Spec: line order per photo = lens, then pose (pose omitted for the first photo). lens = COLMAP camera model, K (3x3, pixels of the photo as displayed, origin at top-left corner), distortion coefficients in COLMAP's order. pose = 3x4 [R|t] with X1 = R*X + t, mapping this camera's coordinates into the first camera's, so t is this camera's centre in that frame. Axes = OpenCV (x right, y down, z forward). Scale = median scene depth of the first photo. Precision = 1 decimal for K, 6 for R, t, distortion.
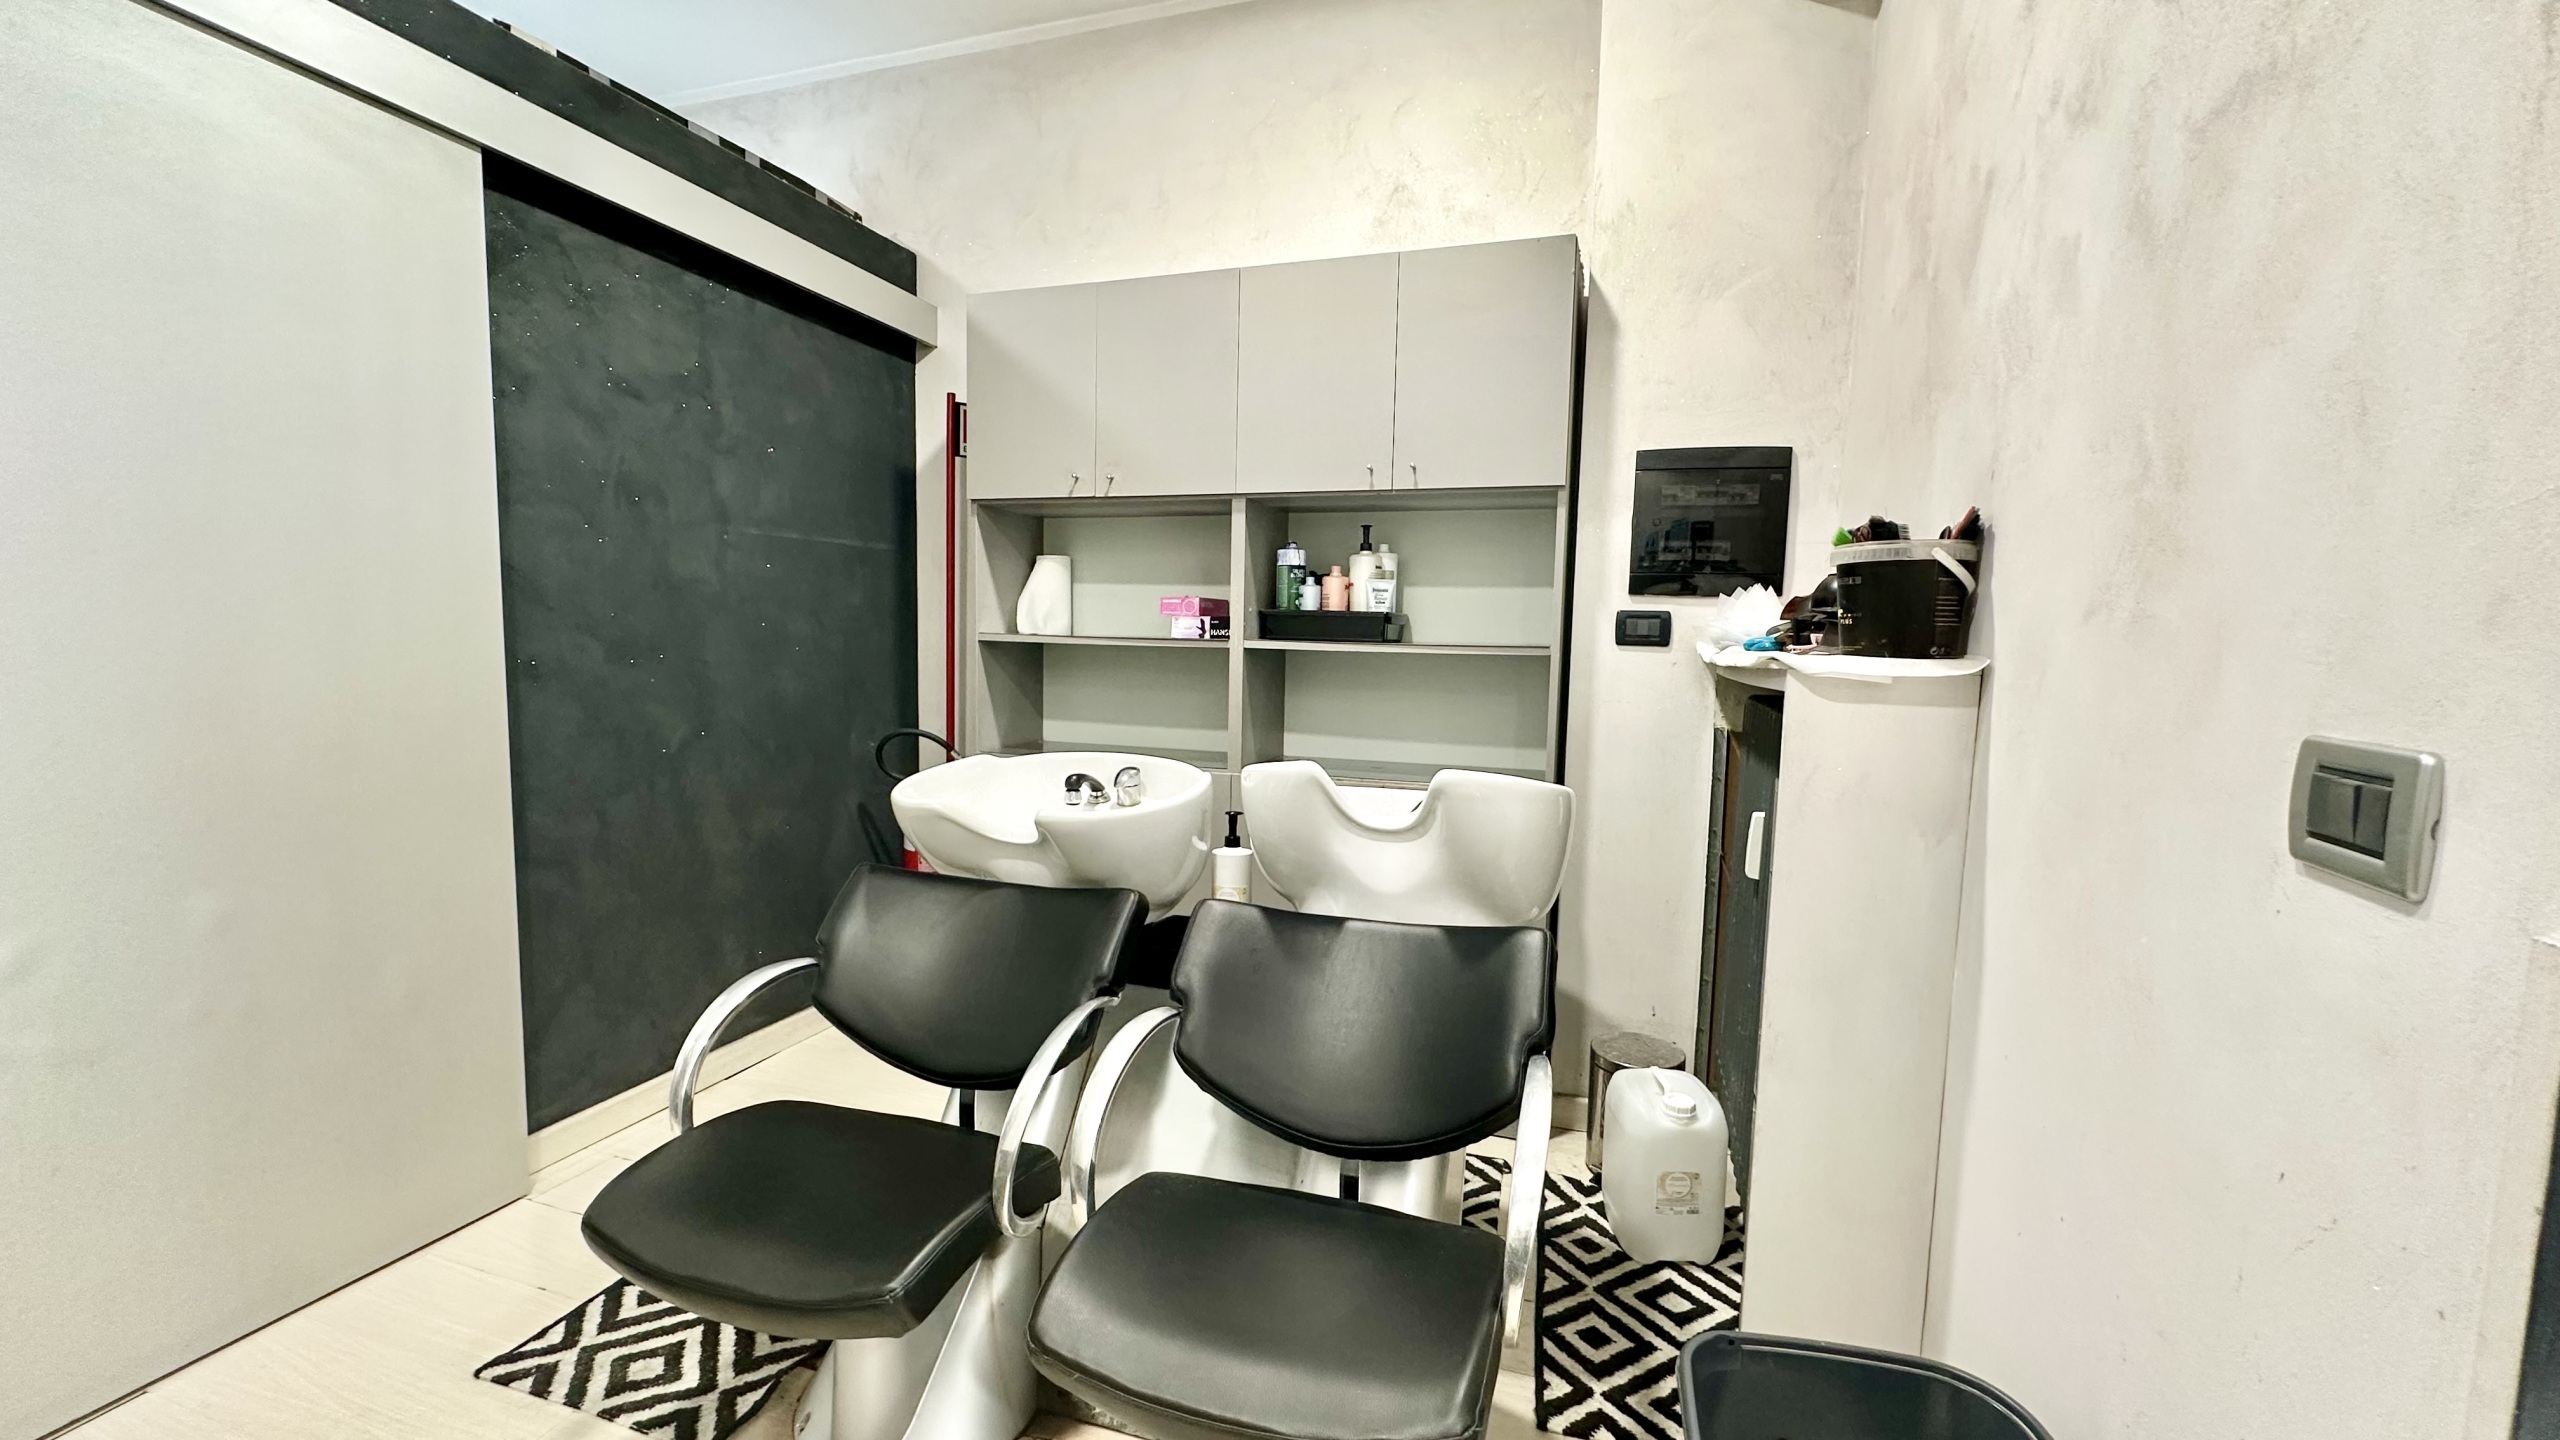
lens RADIAL K [[1018.5, 0, 1277.9], [0, 1018.5, 721.2], [0, 0, 1]] dist [-0.003388, 0.000200]
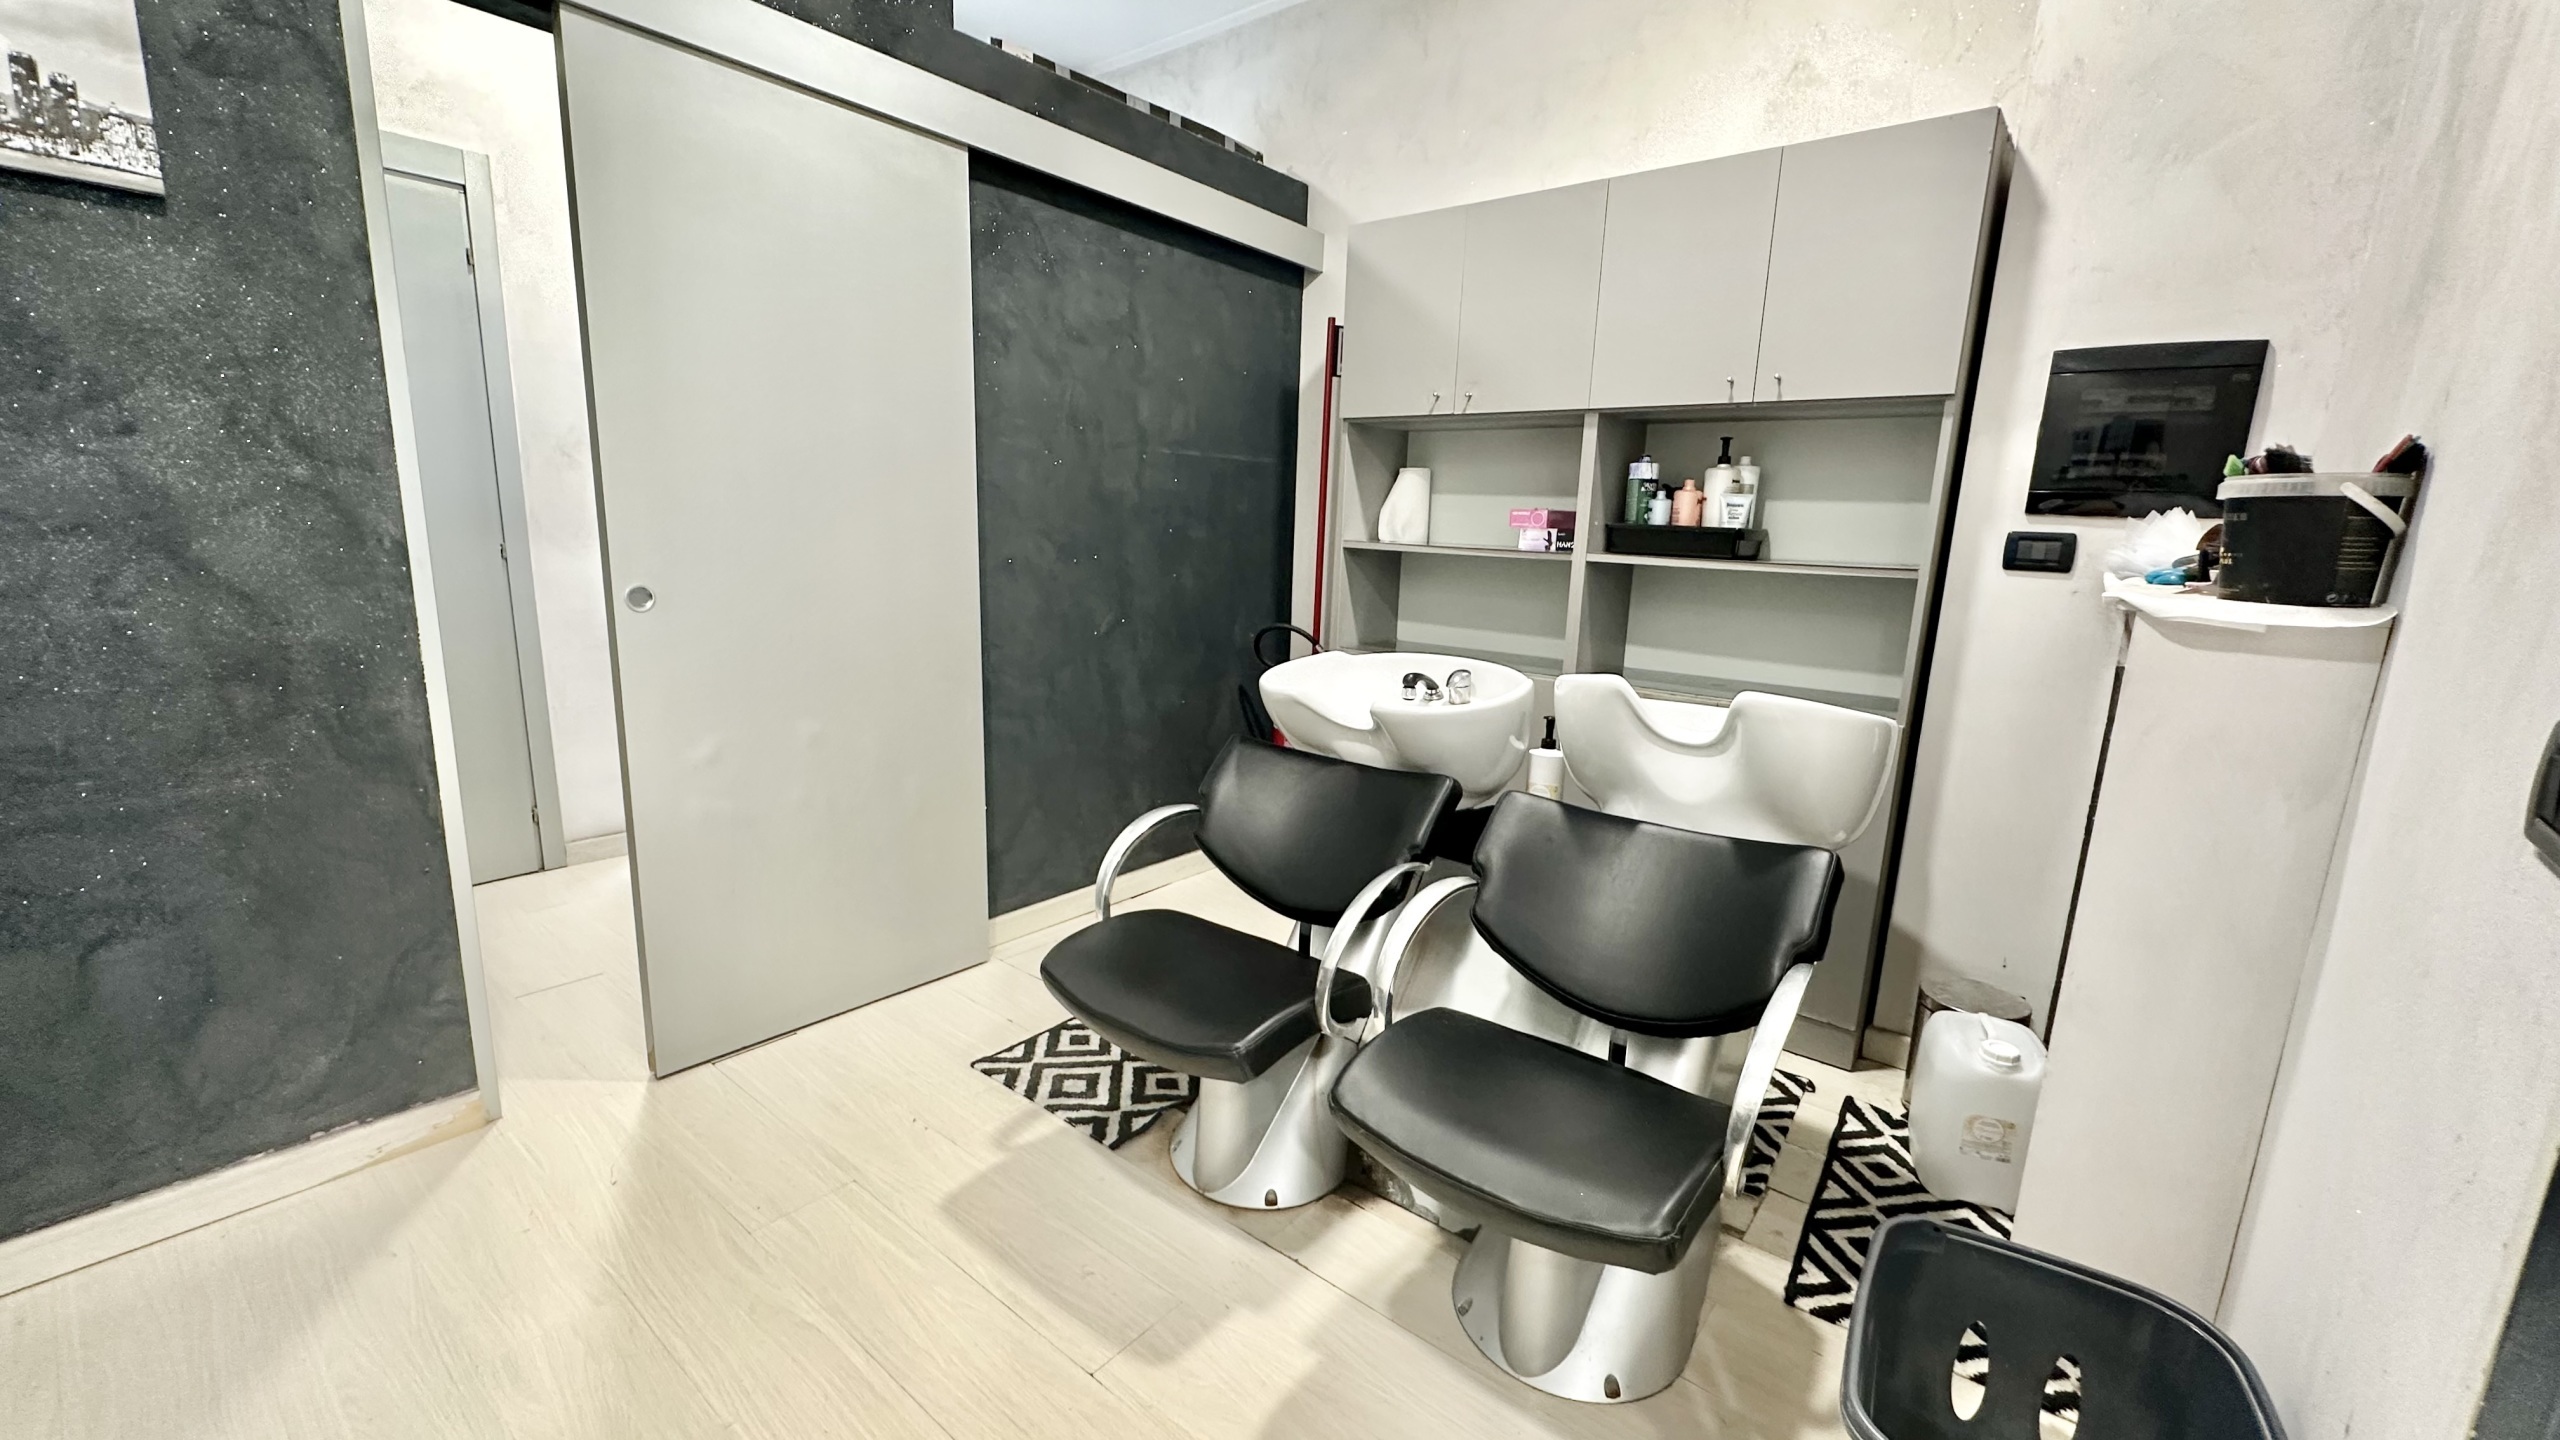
lens RADIAL K [[1018.5, 0, 1277.9], [0, 1018.5, 721.2], [0, 0, 1]] dist [-0.003388, 0.000200]
pose [[0.934094, 0.079456, -0.348074, 0.056434], [-0.044259, 0.993172, 0.107941, -0.009816], [0.354274, -0.085421, 0.931232, -0.107284]]
